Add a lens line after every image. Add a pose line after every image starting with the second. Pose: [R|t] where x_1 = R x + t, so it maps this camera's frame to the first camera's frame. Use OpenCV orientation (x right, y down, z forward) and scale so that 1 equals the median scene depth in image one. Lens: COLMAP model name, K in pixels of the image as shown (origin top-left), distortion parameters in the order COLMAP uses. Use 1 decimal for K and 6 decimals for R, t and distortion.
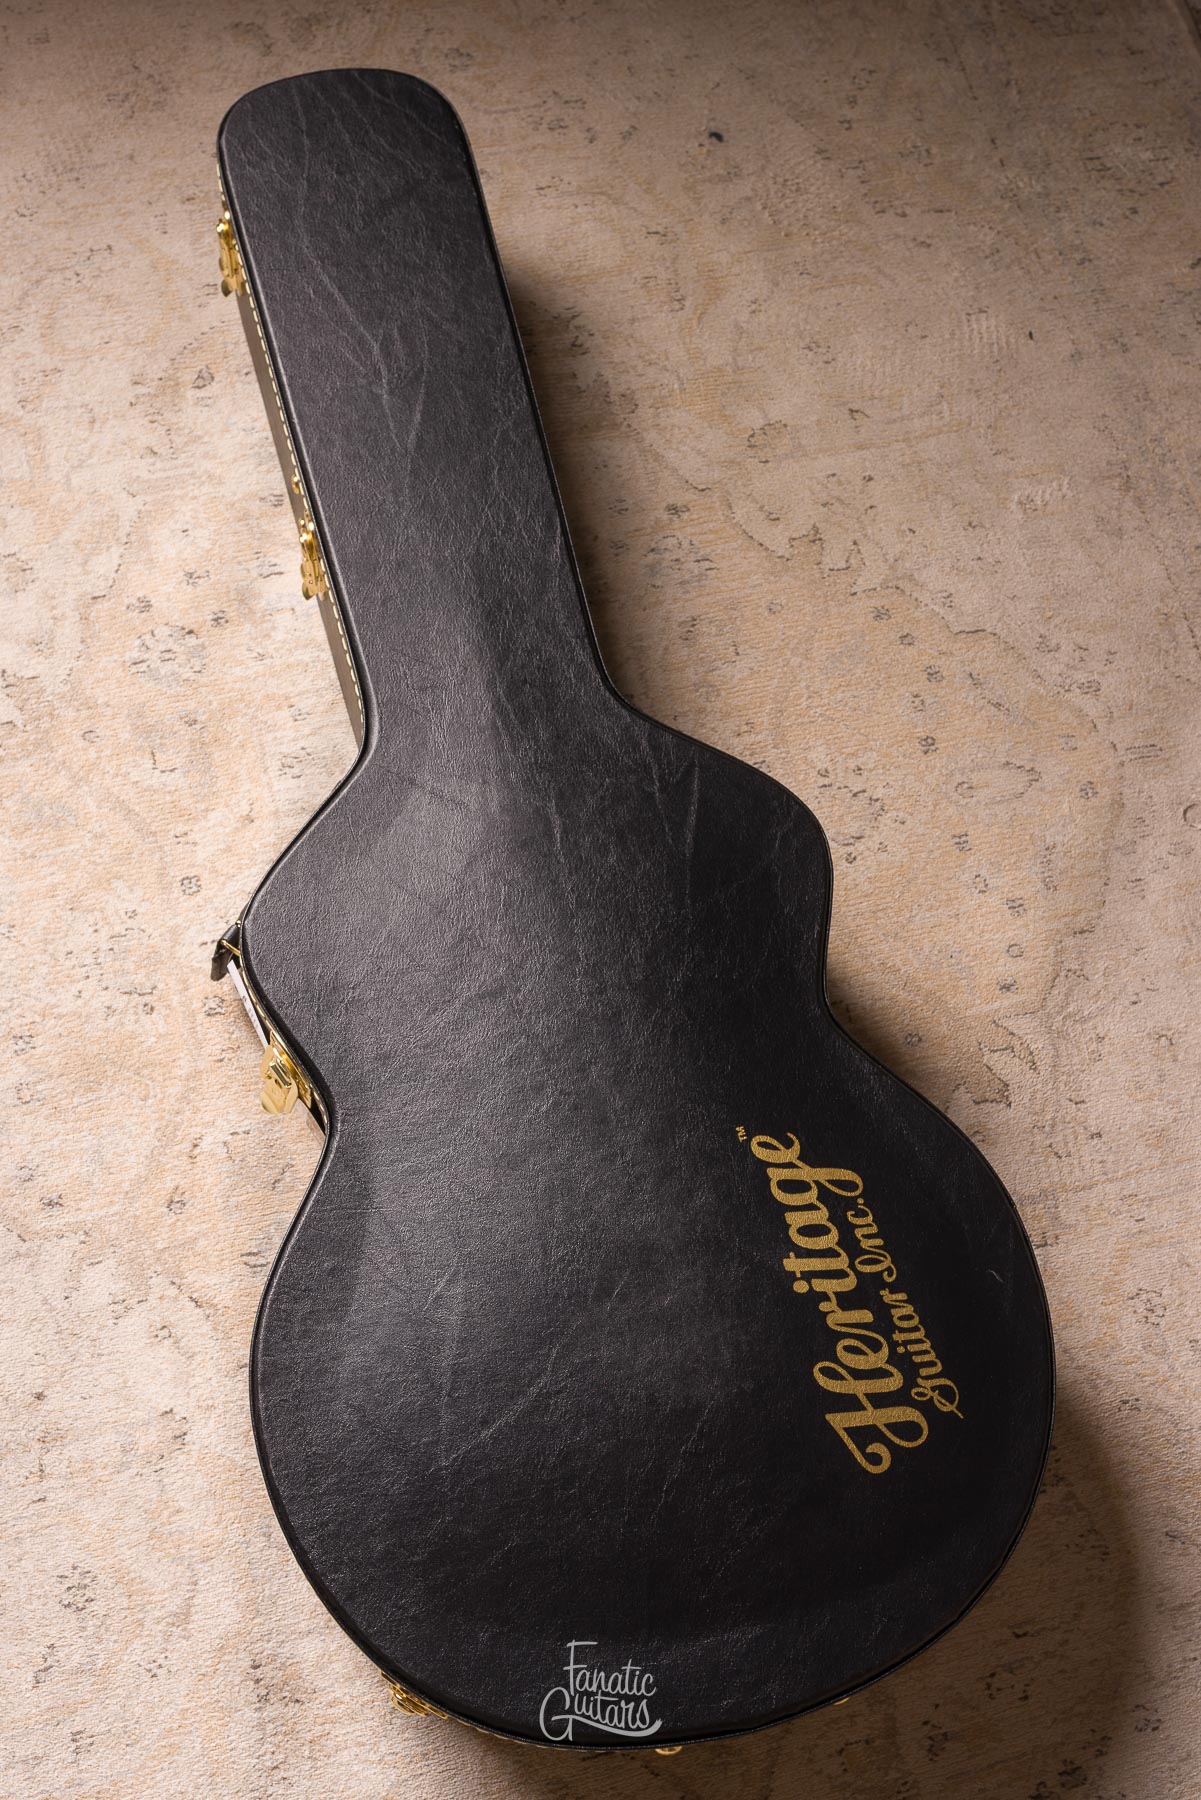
lens RADIAL K [[1885.4, 0, 548.6], [0, 1885.4, 901.1], [0, 0, 1]] dist [-0.001779, -0.008354]
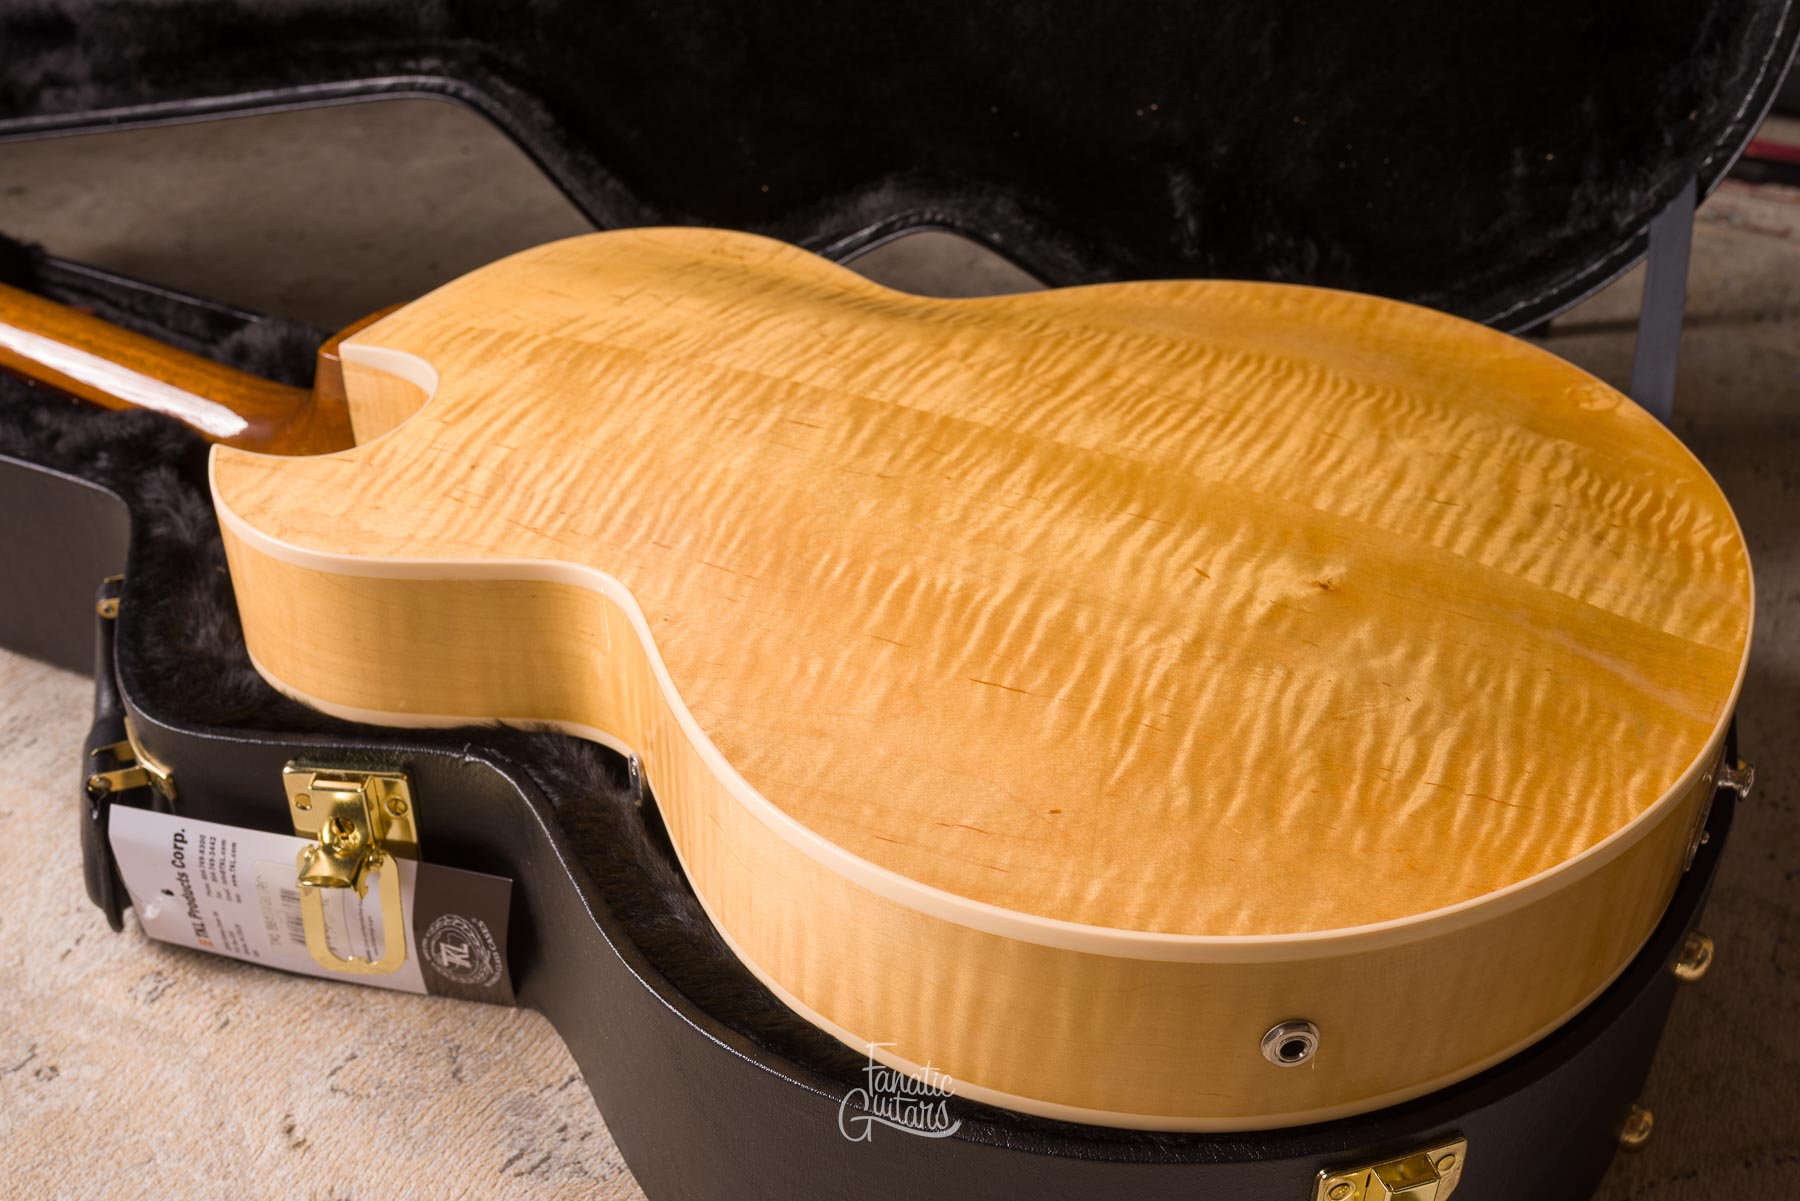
lens RADIAL K [[1902.2, 0, 935.3], [0, 1902.2, 605.2], [0, 0, 1]] dist [0.002926, -0.017686]
pose [[0.636526, -0.510213, 0.578375, -0.272421], [0.740181, 0.614840, -0.272220, 0.283728], [-0.216718, 0.601378, 0.769011, 0.417123]]
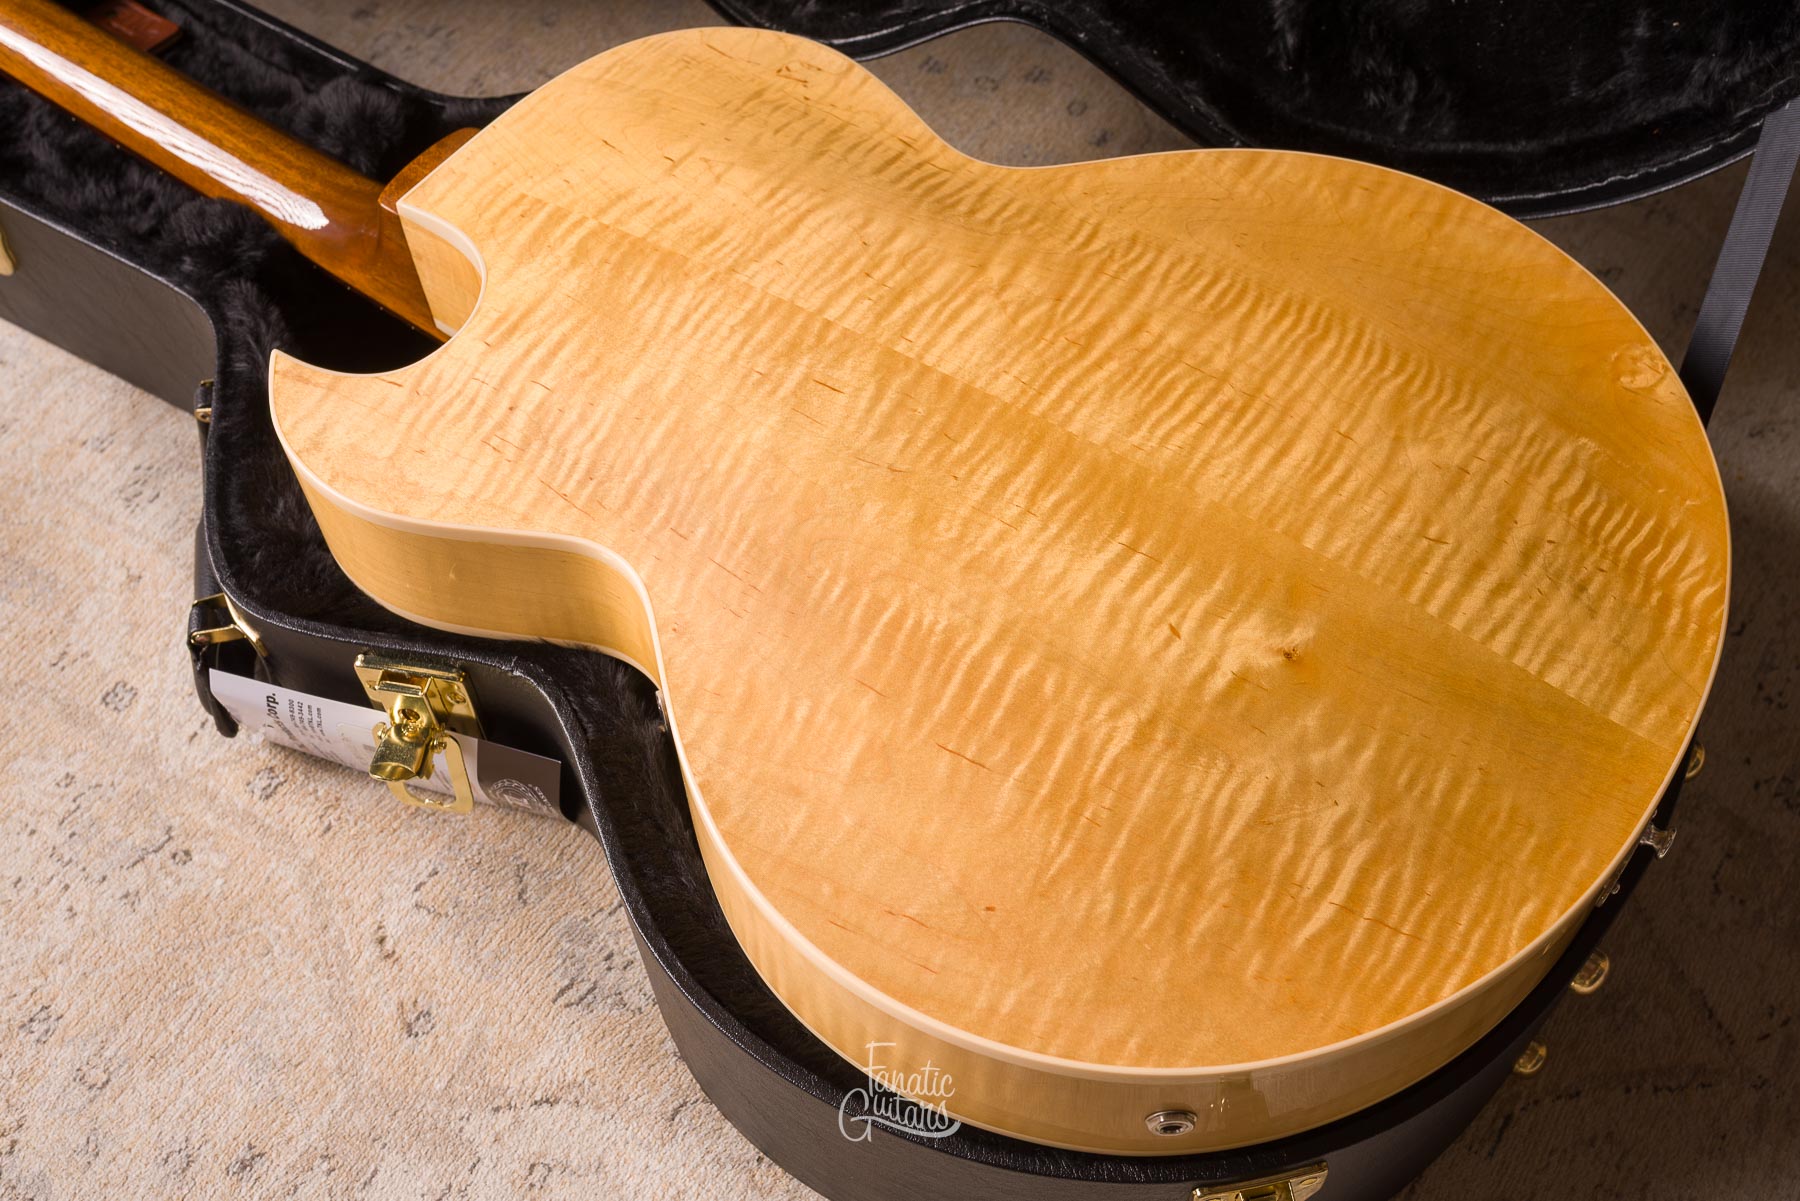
lens RADIAL K [[1875.9, 0, 970.9], [0, 1875.9, 647.0], [0, 0, 1]] dist [-0.000536, -0.003932]
pose [[0.713962, -0.631236, 0.302983, -0.156432], [0.677412, 0.732184, -0.070847, 0.209817], [-0.177118, 0.255826, 0.950359, 0.316358]]
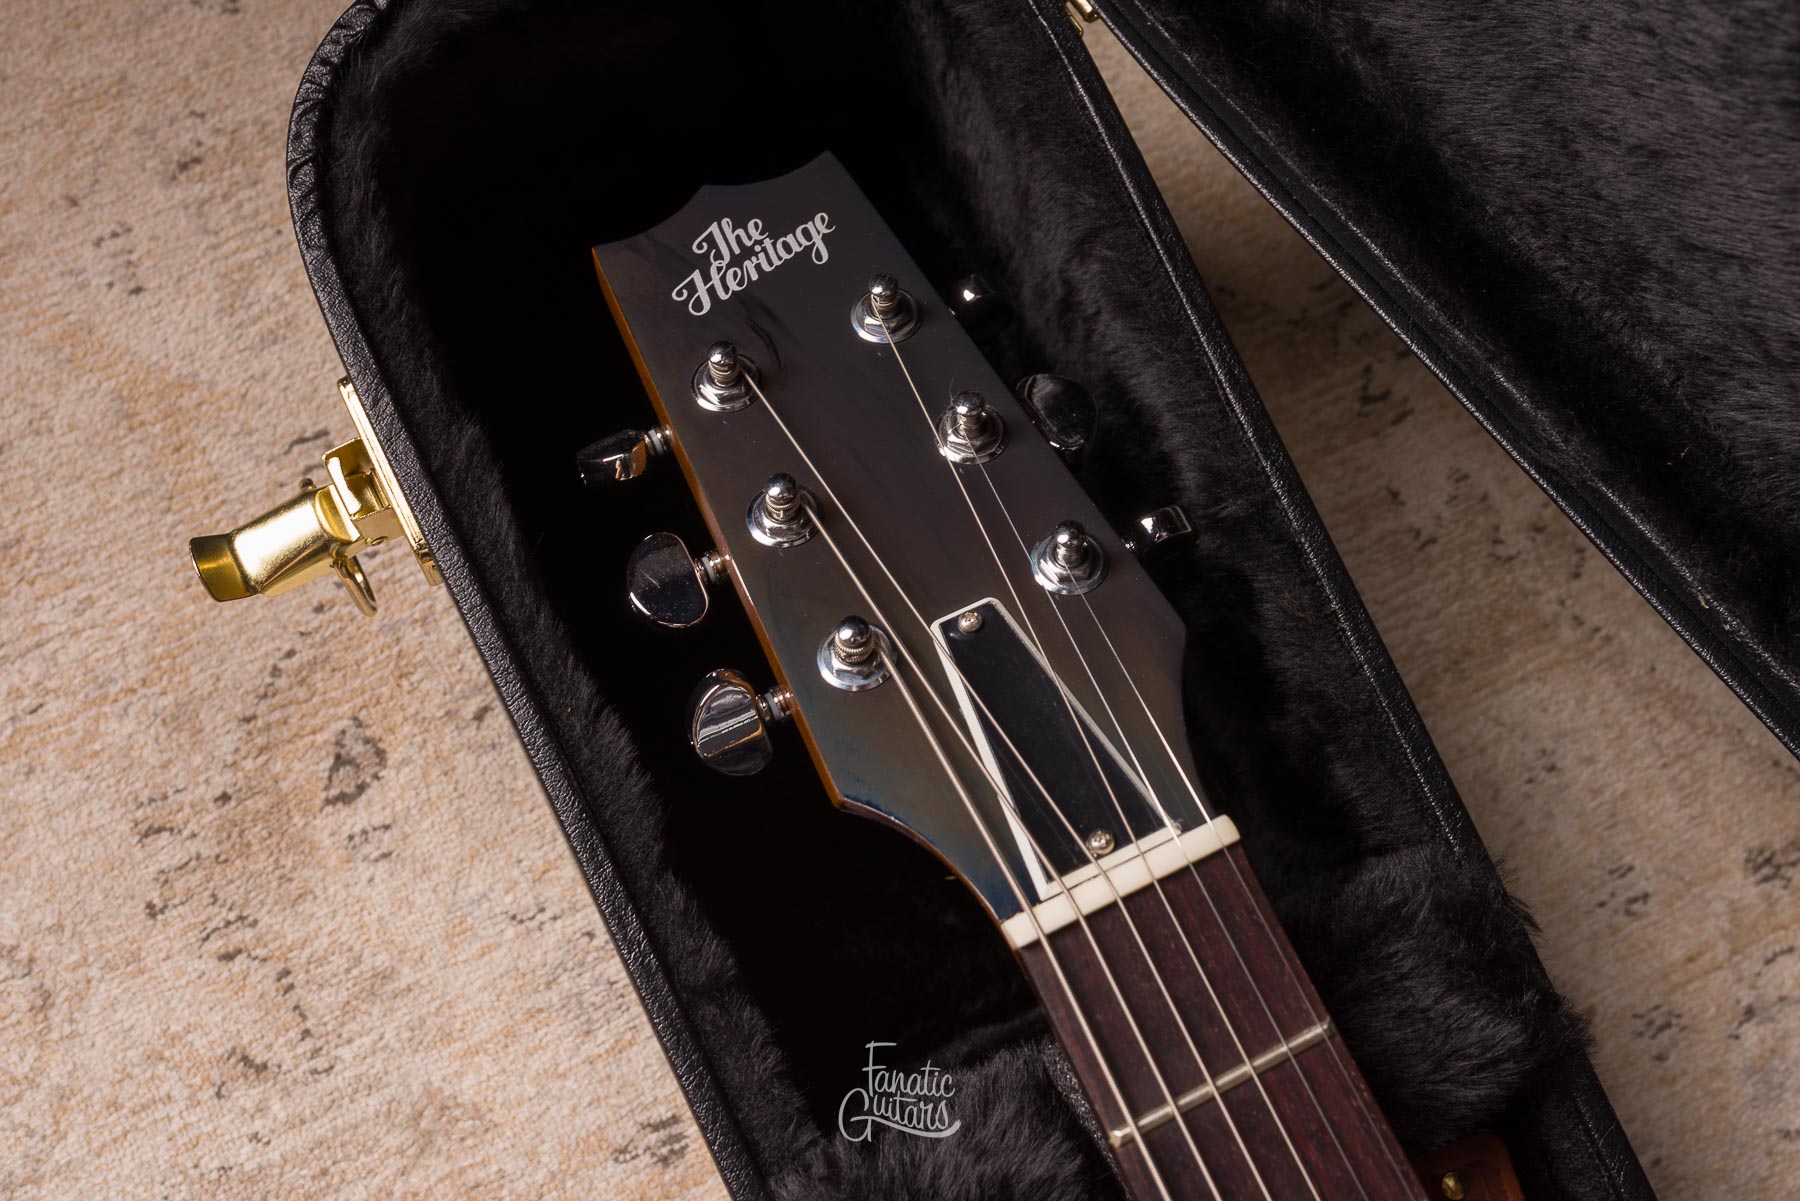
lens RADIAL K [[2050.4, 0, 900.6], [0, 2050.4, 504.9], [0, 0, 1]] dist [0.003334, -0.009078]
pose [[0.980223, -0.186866, 0.065140, -0.109589], [0.178049, 0.976449, 0.121844, -0.365323], [-0.086374, -0.107836, 0.990409, 0.674020]]
